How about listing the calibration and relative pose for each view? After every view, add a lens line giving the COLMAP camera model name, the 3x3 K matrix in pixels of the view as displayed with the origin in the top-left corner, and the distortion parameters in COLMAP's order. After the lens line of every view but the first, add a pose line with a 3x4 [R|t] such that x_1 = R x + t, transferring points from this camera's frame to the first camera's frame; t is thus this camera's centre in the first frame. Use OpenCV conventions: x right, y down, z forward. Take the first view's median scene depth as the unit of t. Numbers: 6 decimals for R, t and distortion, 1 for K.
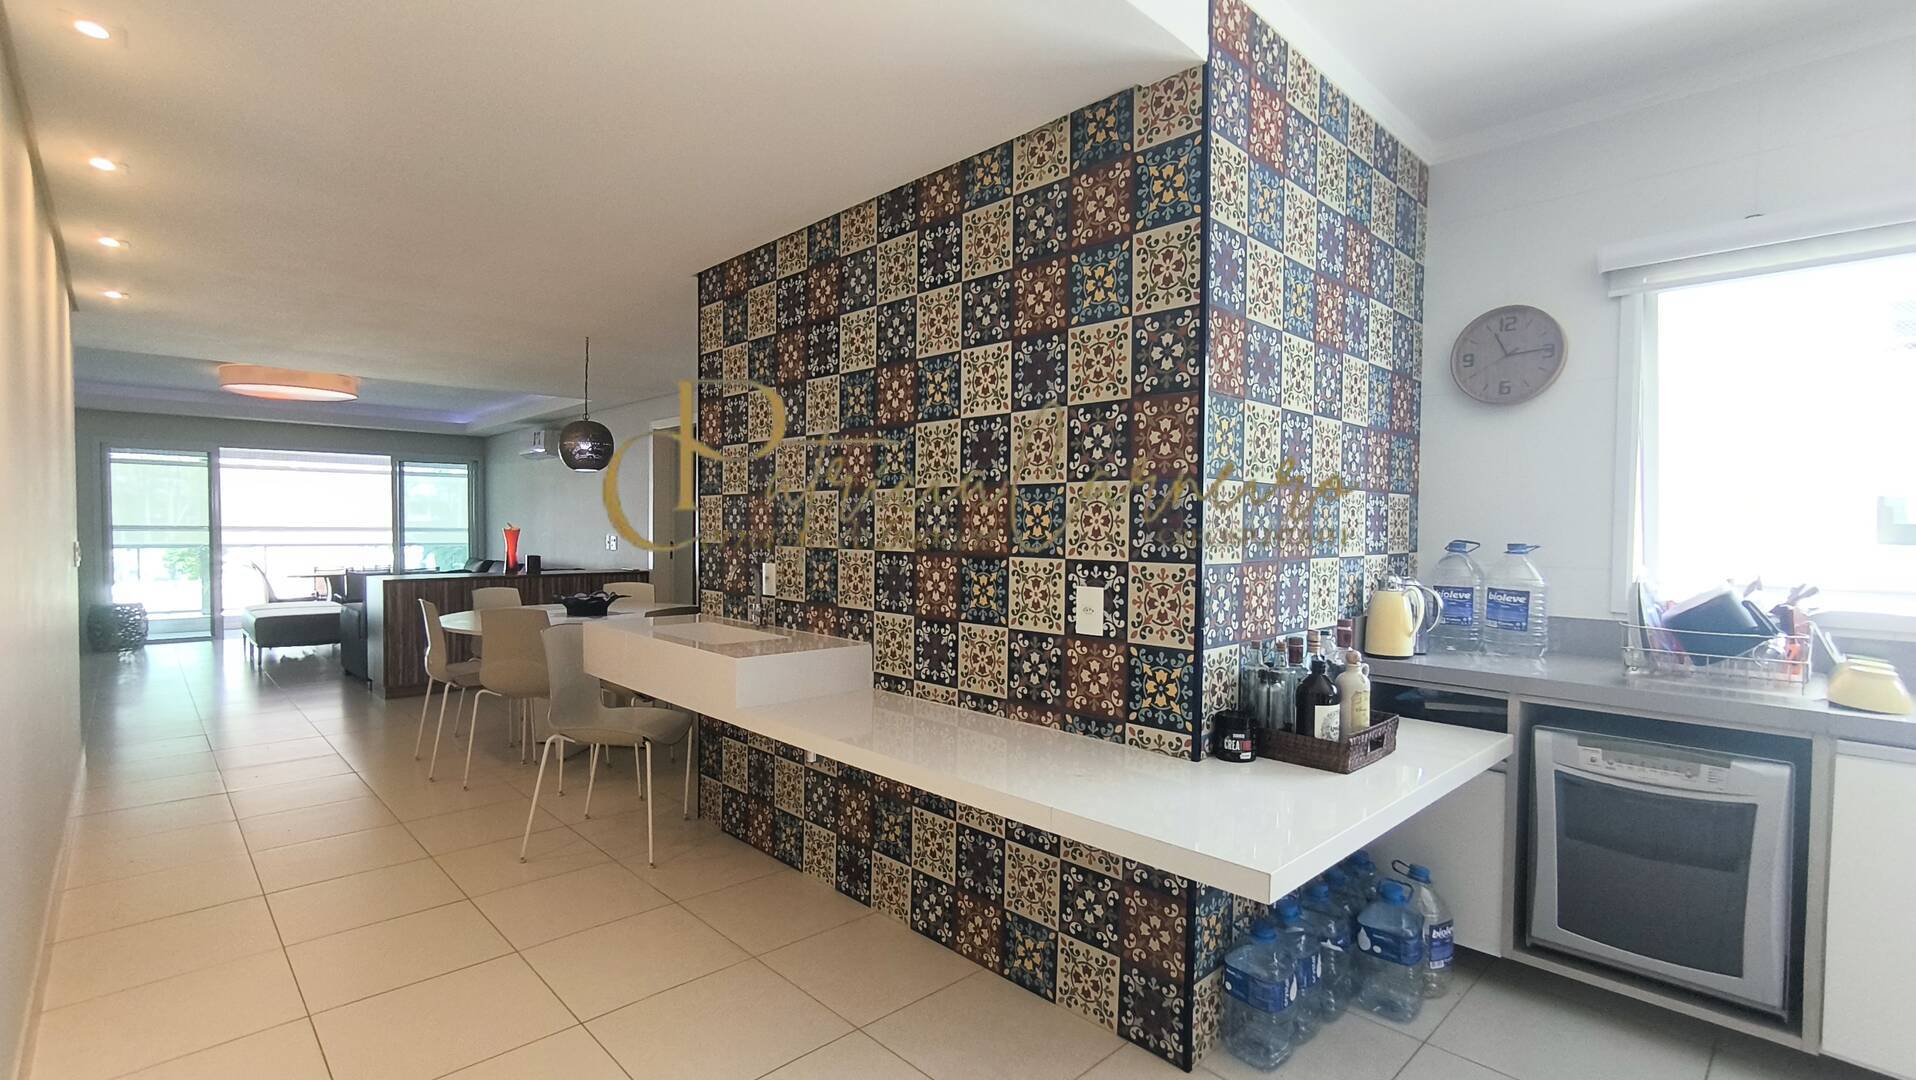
lens RADIAL K [[869.1, 0, 944.9], [0, 869.1, 555.6], [0, 0, 1]] dist [-0.014985, 0.009737]
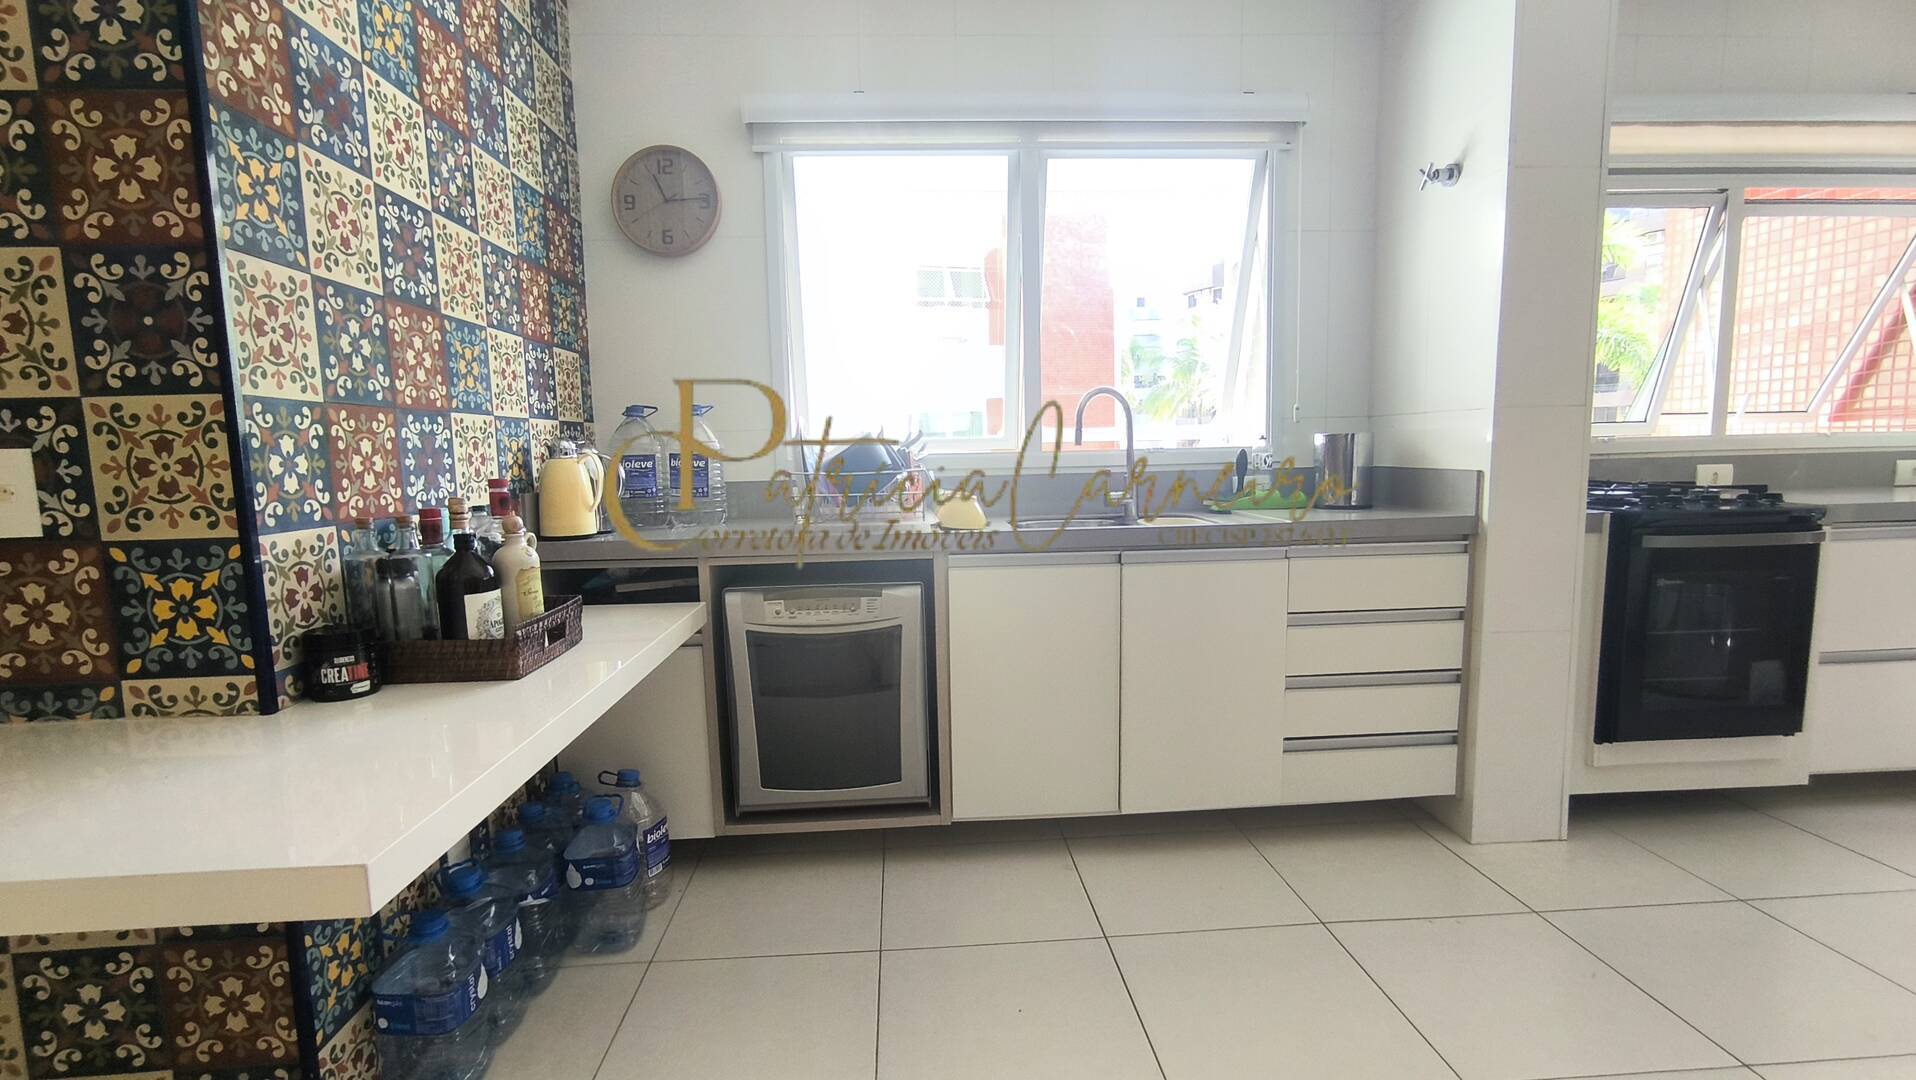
lens RADIAL K [[869.1, 0, 953.7], [0, 869.1, 553.8], [0, 0, 1]] dist [-0.014985, 0.009737]
pose [[0.643194, -0.113031, 0.757314, 0.133553], [0.055980, 0.993339, 0.100715, 0.078376], [-0.763654, -0.022385, 0.645237, 0.204718]]
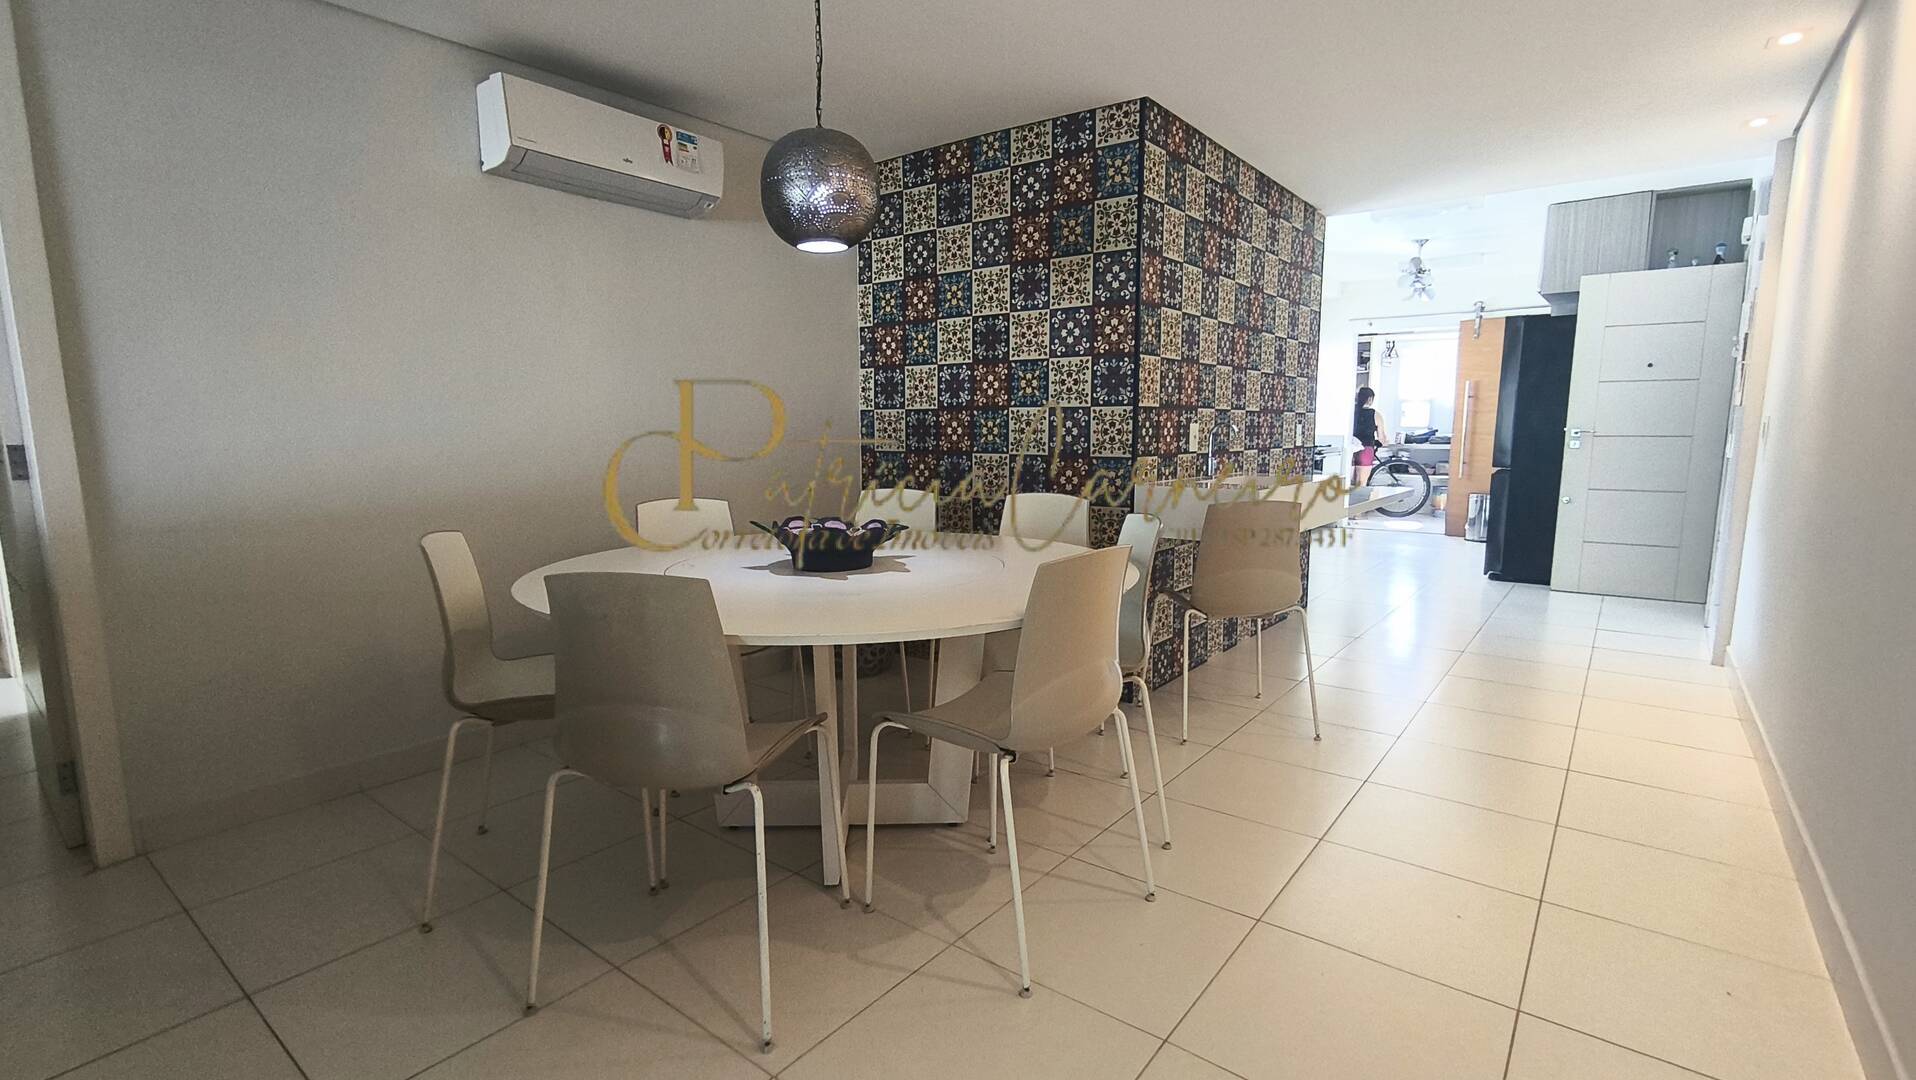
lens RADIAL K [[869.1, 0, 919.5], [0, 869.1, 524.4], [0, 0, 1]] dist [-0.014985, 0.009737]
pose [[0.994535, -0.017982, 0.102846, -0.266701], [0.009628, 0.996655, 0.081158, 0.087041], [-0.103961, -0.079724, 0.991381, -0.571195]]
